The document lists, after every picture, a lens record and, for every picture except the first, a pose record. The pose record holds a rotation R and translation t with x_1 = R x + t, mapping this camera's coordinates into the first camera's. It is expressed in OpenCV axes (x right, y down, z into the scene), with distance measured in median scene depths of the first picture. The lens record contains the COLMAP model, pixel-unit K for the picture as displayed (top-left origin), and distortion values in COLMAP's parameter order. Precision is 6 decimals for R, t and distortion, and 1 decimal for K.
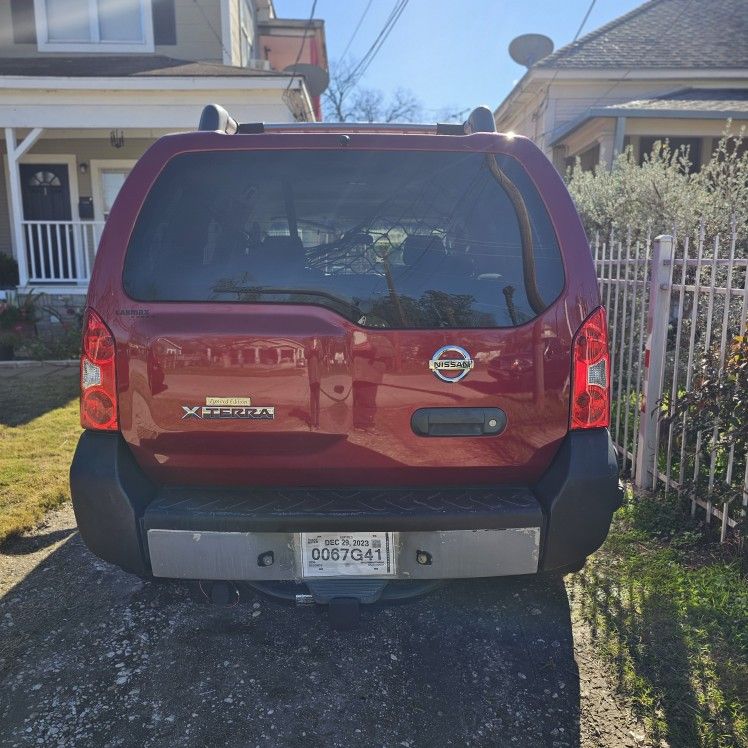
lens RADIAL K [[676.0, 0, 373.7], [0, 676.0, 376.2], [0, 0, 1]] dist [0.040668, -0.035296]
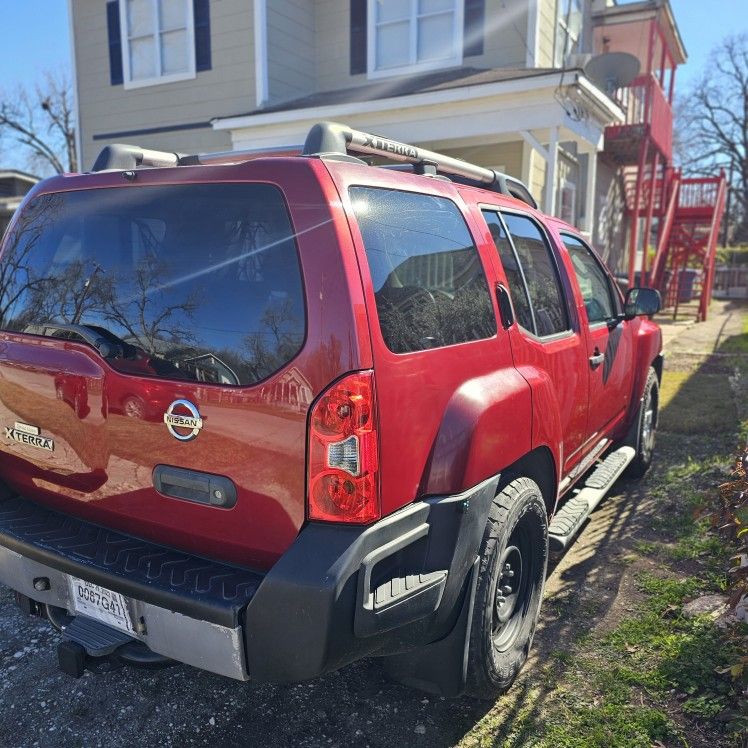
lens RADIAL K [[676.0, 0, 373.7], [0, 676.0, 373.0], [0, 0, 1]] dist [0.040668, -0.035296]
pose [[0.846987, 0.095449, -0.522974, 0.181741], [-0.097012, 0.994982, 0.024481, -0.029270], [0.522686, 0.030000, 0.851997, 0.083800]]
